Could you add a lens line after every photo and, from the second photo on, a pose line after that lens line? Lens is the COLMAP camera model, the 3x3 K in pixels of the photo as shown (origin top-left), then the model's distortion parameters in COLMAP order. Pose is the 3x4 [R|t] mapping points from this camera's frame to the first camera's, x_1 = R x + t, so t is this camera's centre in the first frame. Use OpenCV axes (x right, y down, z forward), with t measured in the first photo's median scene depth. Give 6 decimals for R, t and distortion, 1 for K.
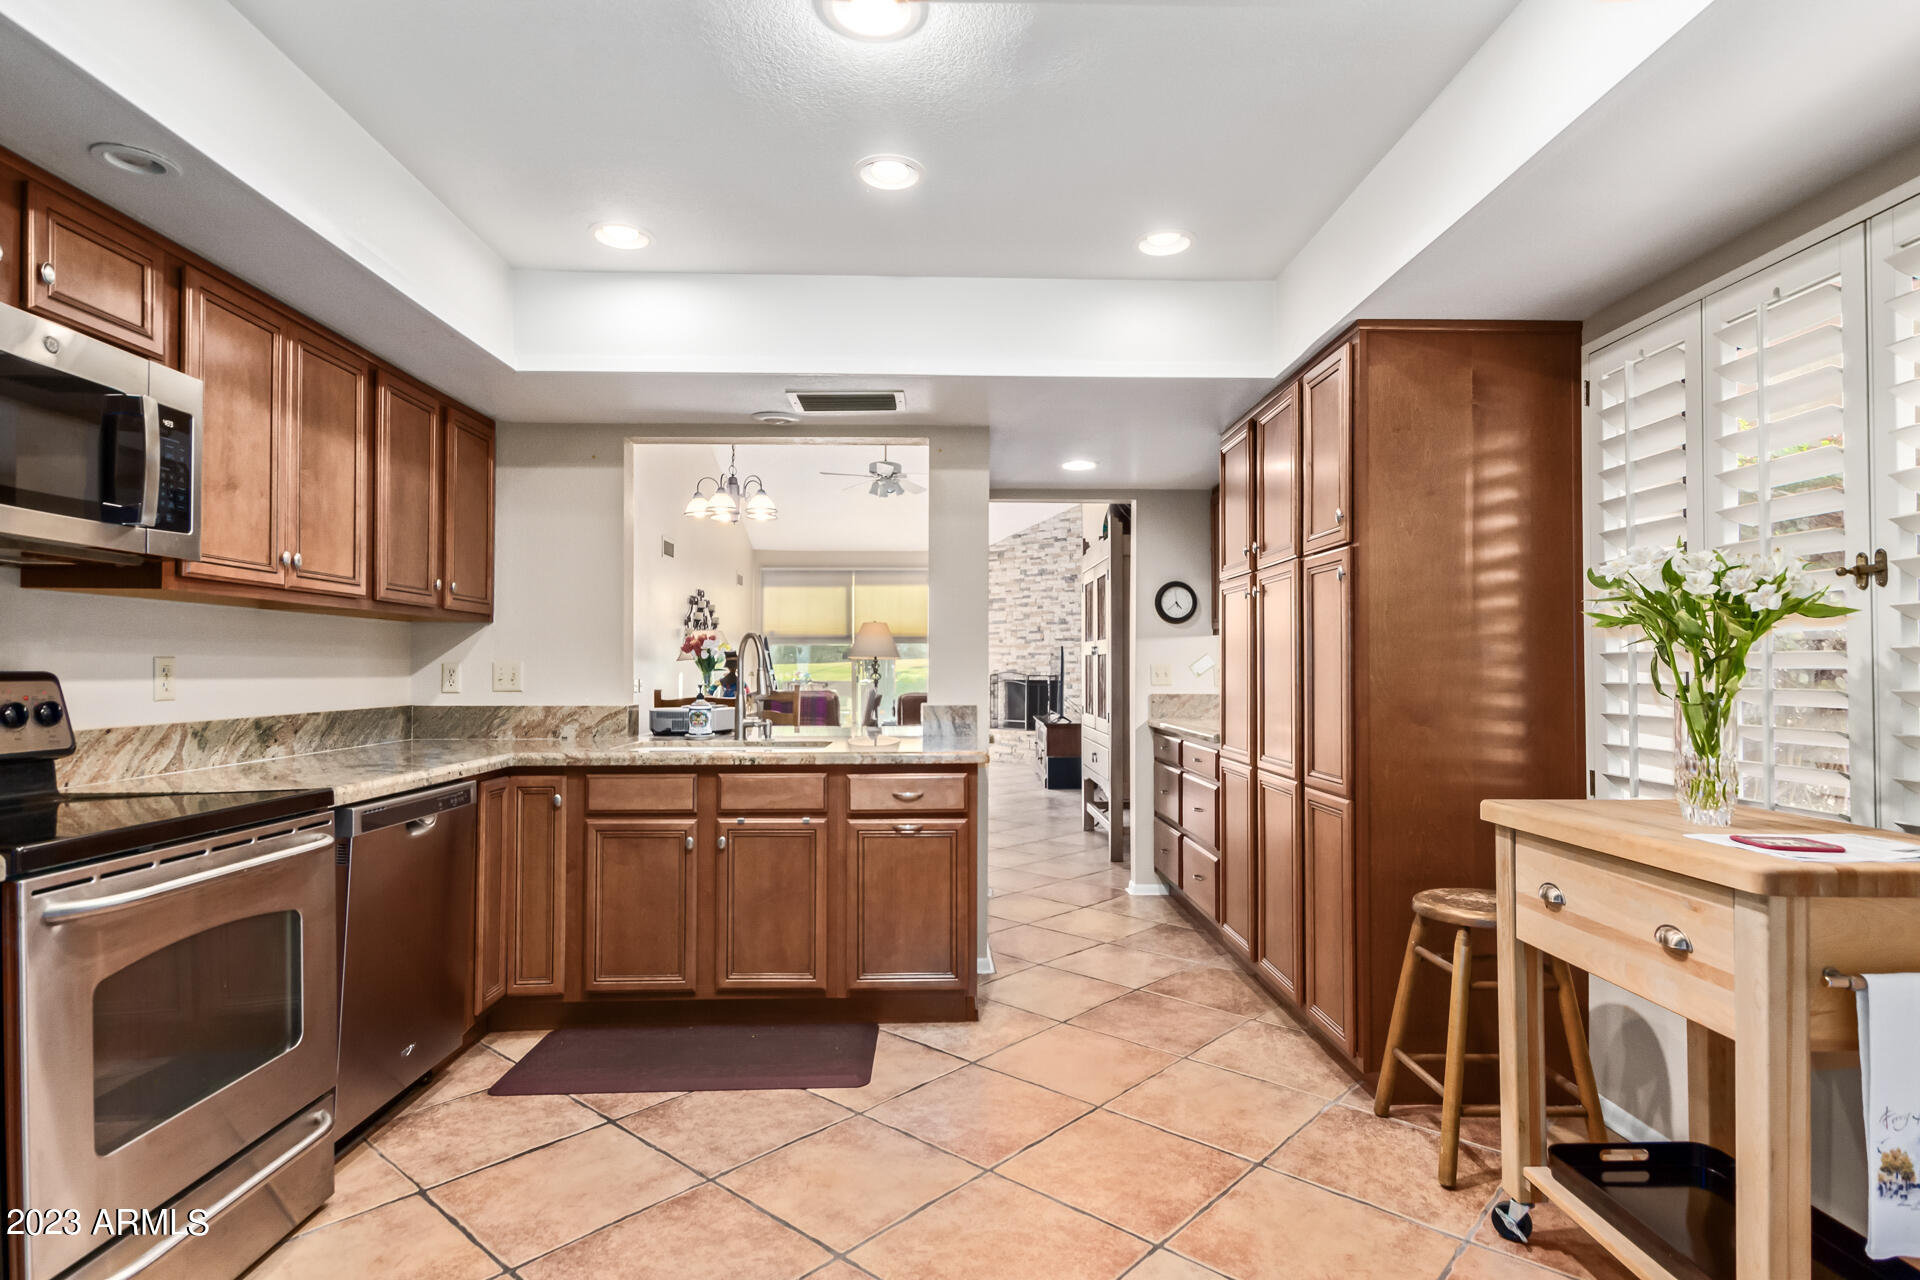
lens RADIAL K [[990.3, 0, 963.5], [0, 990.3, 671.0], [0, 0, 1]] dist [0.002092, 0.000311]
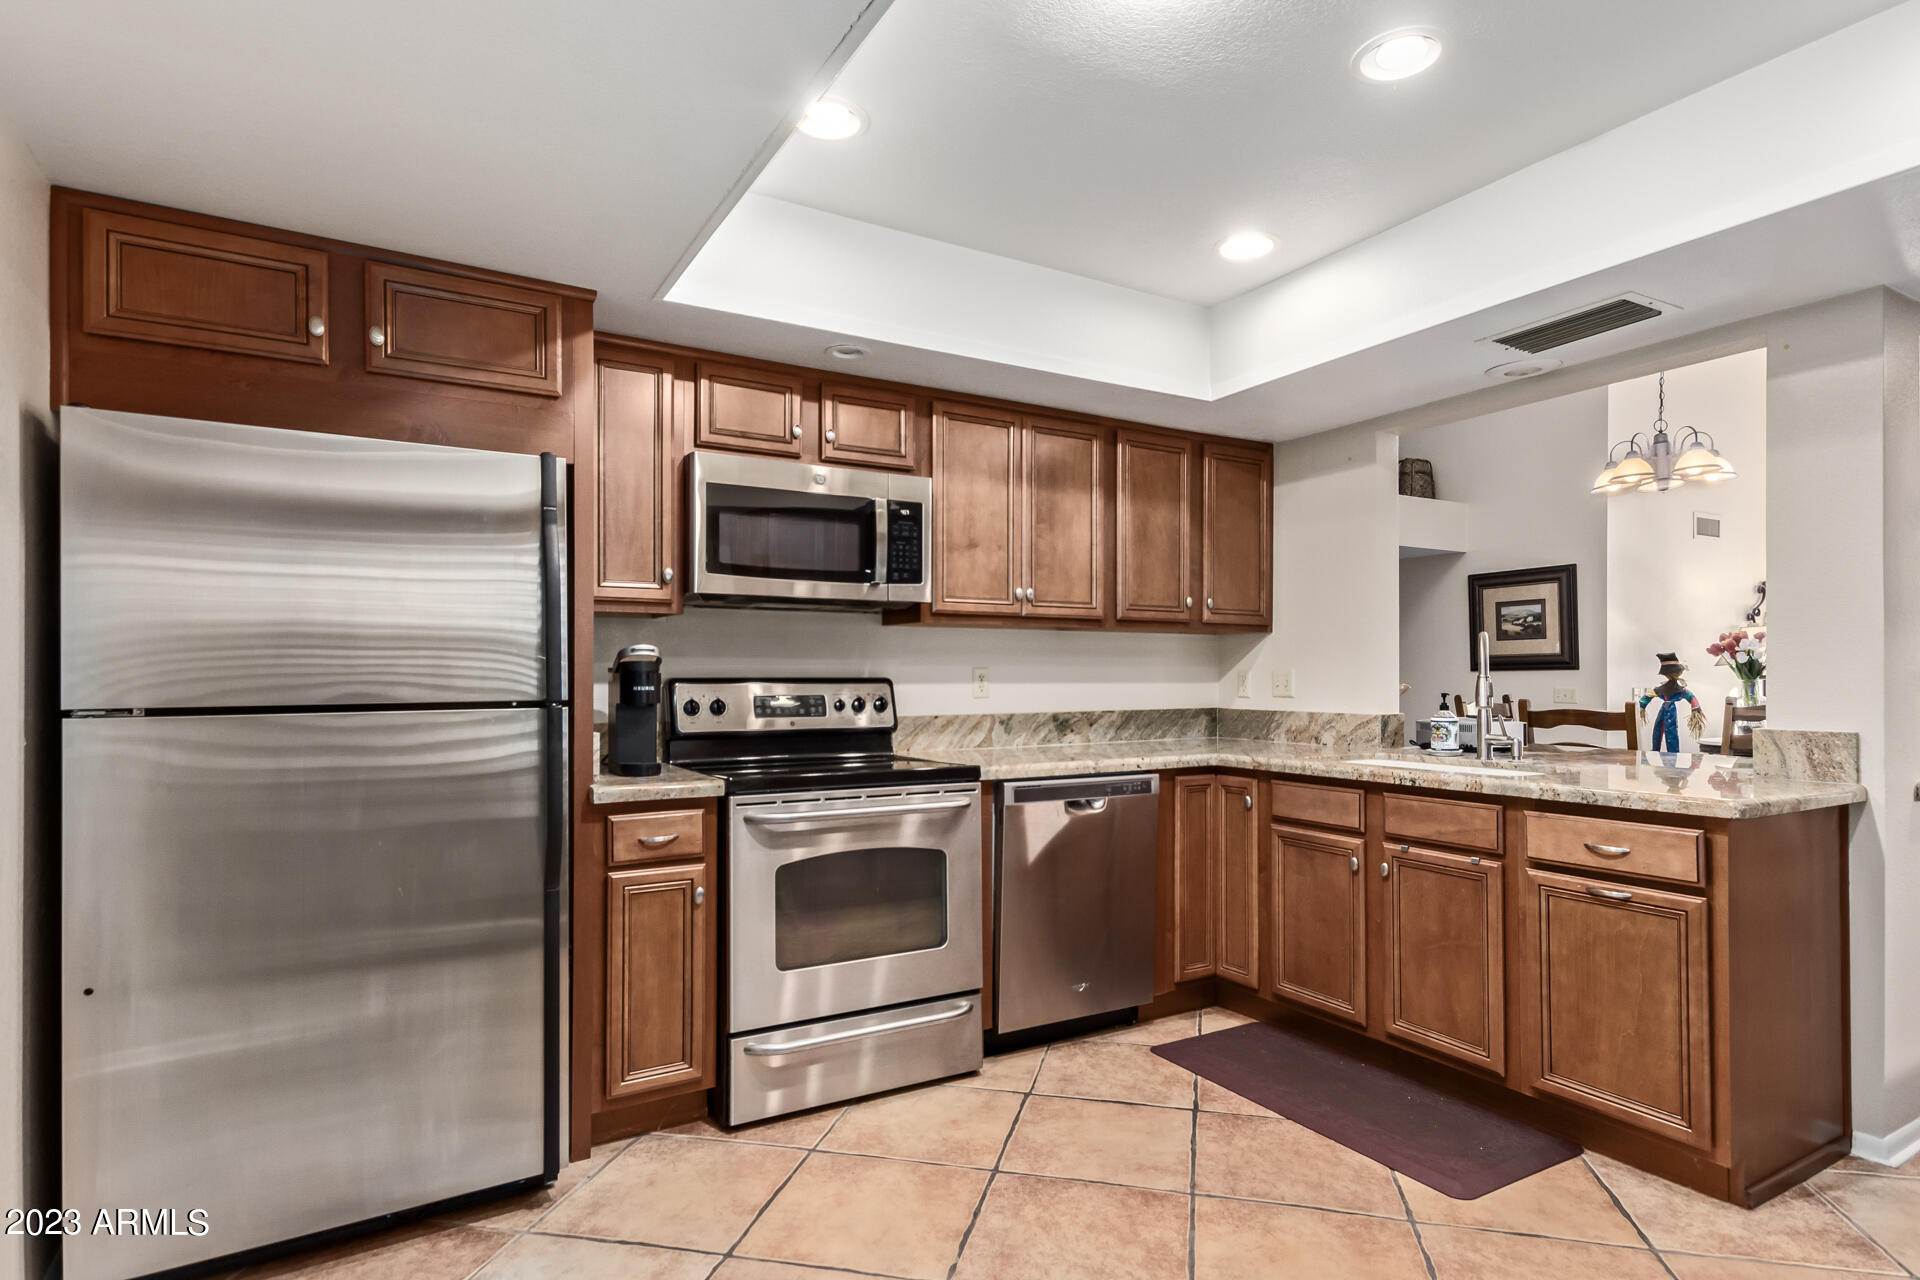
lens RADIAL K [[978.3, 0, 958.0], [0, 978.3, 683.8], [0, 0, 1]] dist [-0.002788, -0.000351]
pose [[0.470872, 0.006910, -0.882174, 0.353117], [-0.001261, 0.999974, 0.007160, -0.000761], [0.882201, -0.002259, 0.470868, 0.243238]]
